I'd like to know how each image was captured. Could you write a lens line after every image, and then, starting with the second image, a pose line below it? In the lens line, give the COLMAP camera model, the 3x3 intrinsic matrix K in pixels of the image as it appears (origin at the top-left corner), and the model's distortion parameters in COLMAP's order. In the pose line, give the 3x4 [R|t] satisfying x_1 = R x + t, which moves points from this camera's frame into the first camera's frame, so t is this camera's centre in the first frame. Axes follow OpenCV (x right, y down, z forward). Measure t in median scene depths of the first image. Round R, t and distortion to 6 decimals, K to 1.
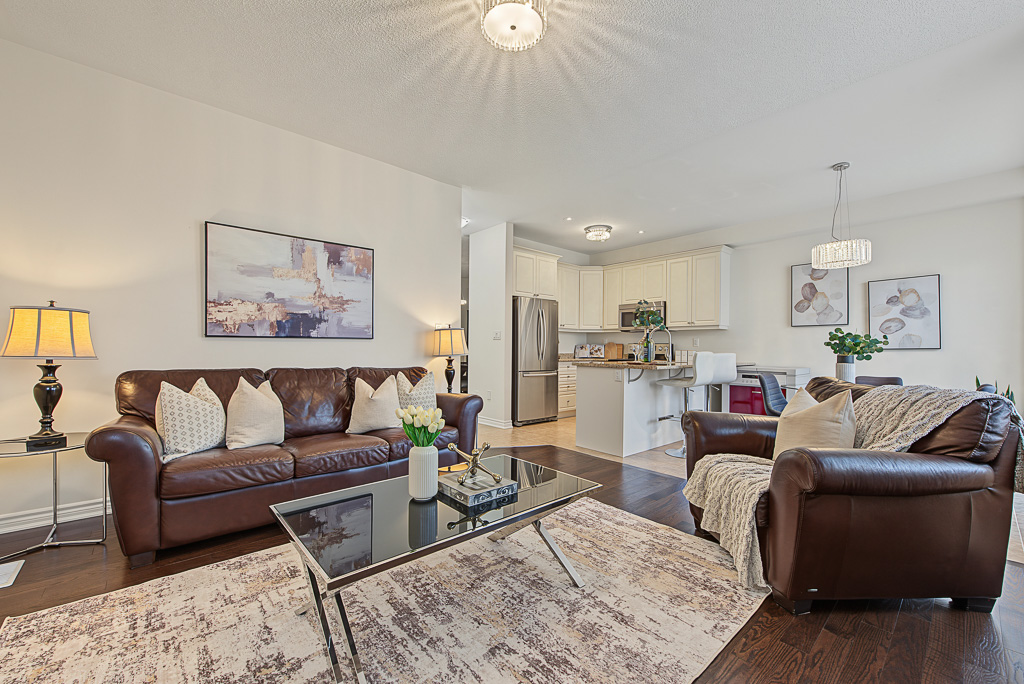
lens RADIAL K [[410.2, 0, 511.3], [0, 410.2, 351.4], [0, 0, 1]] dist [-0.000706, -0.001370]
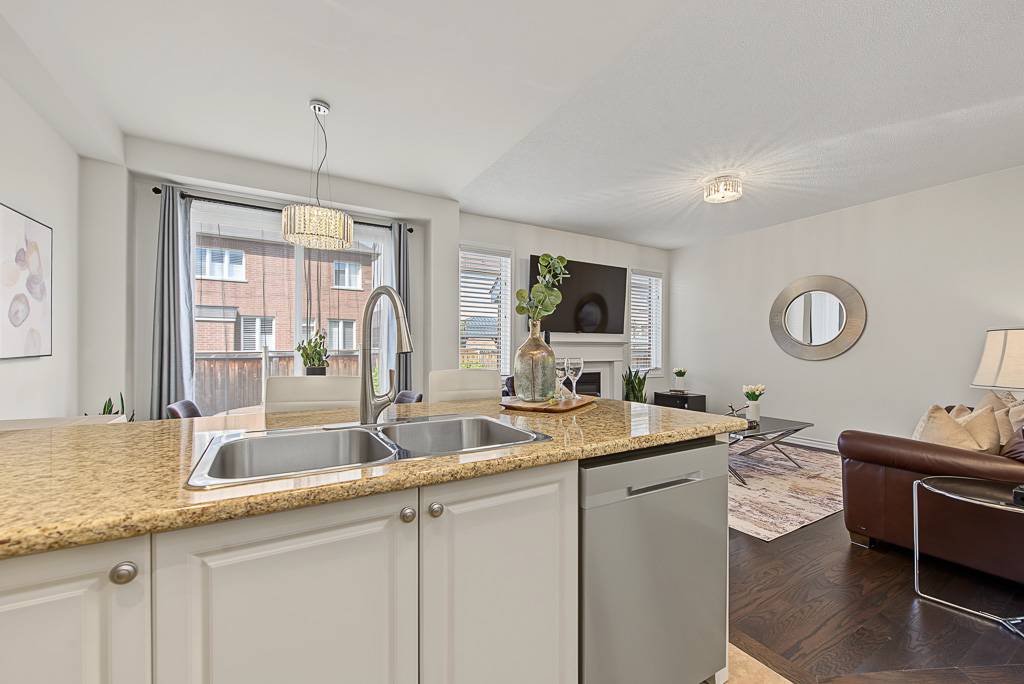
lens RADIAL K [[410.2, 0, 517.2], [0, 410.2, 351.3], [0, 0, 1]] dist [-0.000706, -0.001370]
pose [[-0.983879, -0.013381, 0.178333, 0.339919], [-0.011347, 0.999858, 0.012422, -0.033263], [-0.178474, 0.010199, -0.983892, 1.717032]]
